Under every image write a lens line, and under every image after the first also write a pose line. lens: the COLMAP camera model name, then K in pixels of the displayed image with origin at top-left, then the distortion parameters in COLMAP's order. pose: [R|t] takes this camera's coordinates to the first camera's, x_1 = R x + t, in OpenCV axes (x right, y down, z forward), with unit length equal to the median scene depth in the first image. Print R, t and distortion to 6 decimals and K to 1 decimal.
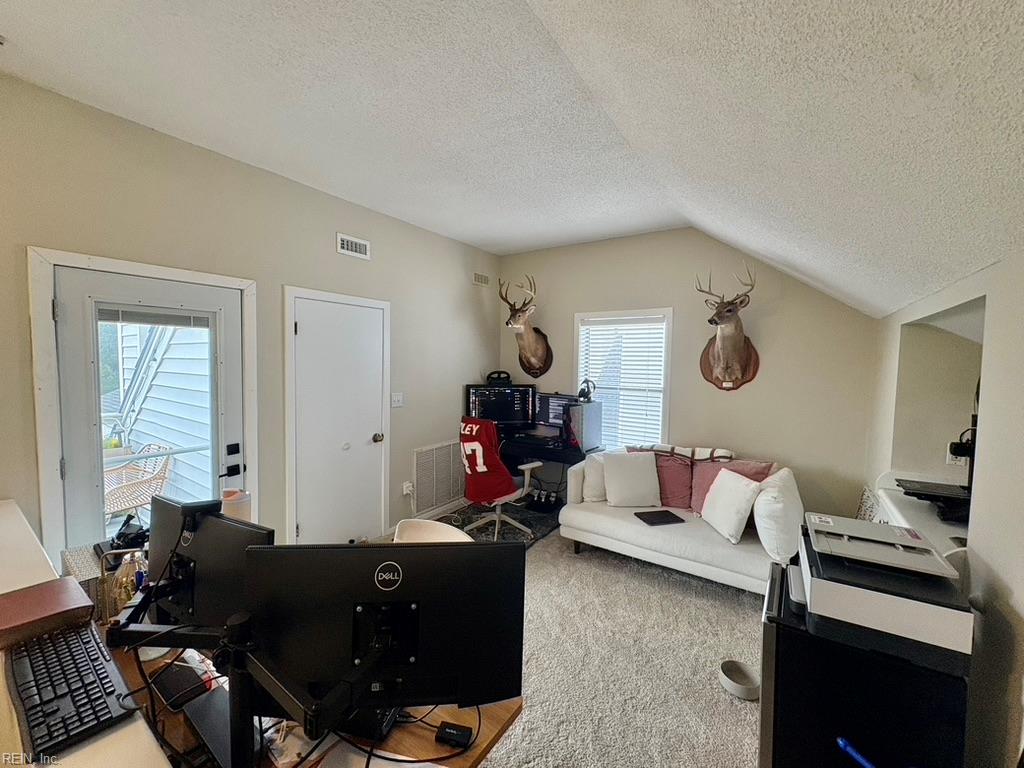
lens RADIAL K [[408.2, 0, 512.0], [0, 408.2, 384.0], [0, 0, 1]] dist [0.000871, -0.000585]
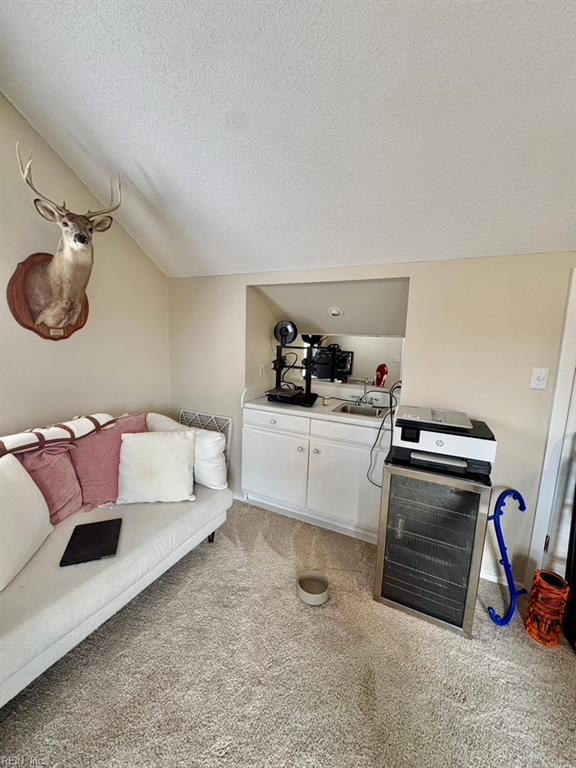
lens RADIAL K [[306.2, 0, 288.0], [0, 306.2, 384.0], [0, 0, 1]] dist [0.000871, -0.000585]
pose [[-0.140541, -0.165190, 0.976197, -0.102565], [0.019487, 0.985330, 0.169541, 0.008690], [-0.989883, 0.042850, -0.135260, 0.684695]]
